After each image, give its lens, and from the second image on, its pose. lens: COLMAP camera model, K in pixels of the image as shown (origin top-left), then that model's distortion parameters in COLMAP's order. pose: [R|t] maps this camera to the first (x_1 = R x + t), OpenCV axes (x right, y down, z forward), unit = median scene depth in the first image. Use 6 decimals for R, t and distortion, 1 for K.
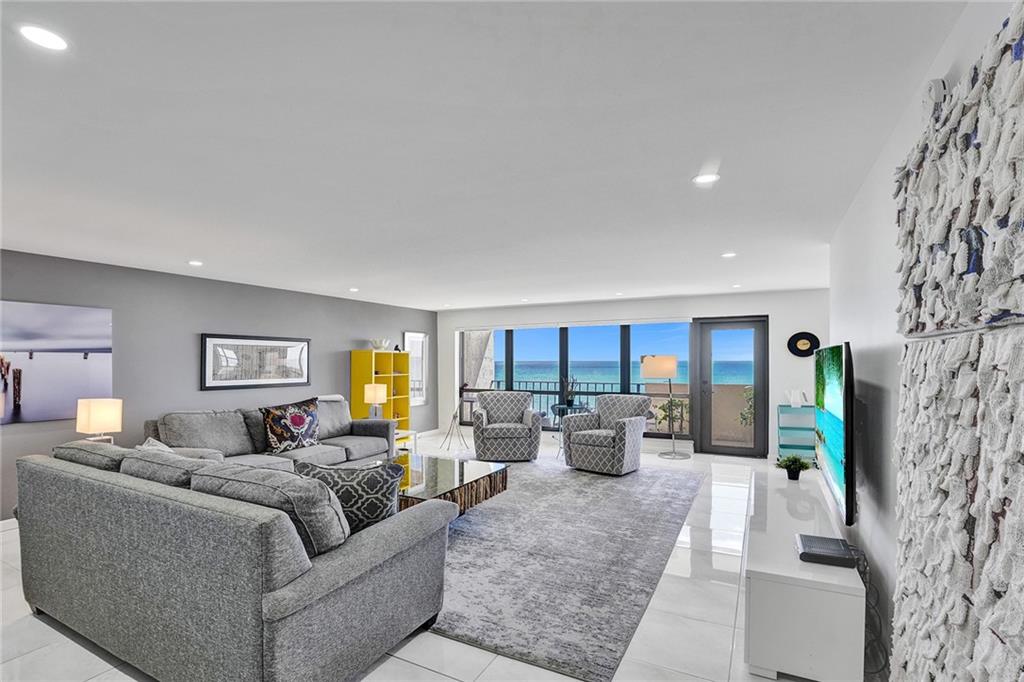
lens RADIAL K [[474.7, 0, 511.1], [0, 474.7, 351.1], [0, 0, 1]] dist [-0.026801, 0.004064]
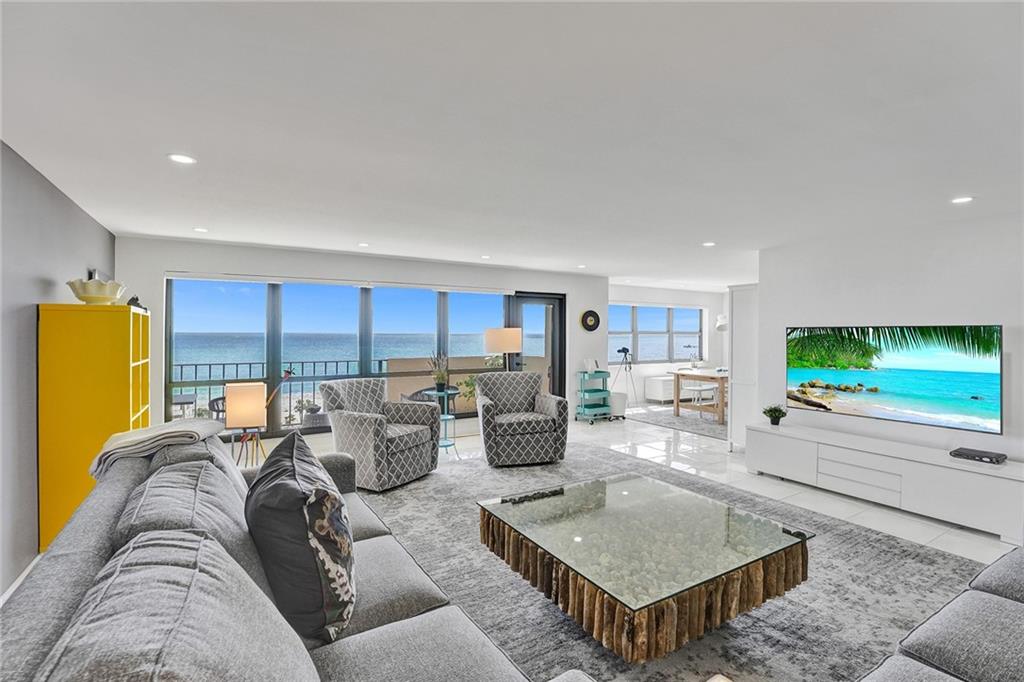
lens RADIAL K [[474.7, 0, 507.2], [0, 474.7, 332.0], [0, 0, 1]] dist [-0.026801, 0.004064]
pose [[0.521212, 0.006937, 0.853399, -0.529326], [-0.022696, 0.999726, 0.005736, 0.012008], [-0.853126, -0.022359, 0.521226, 0.548244]]
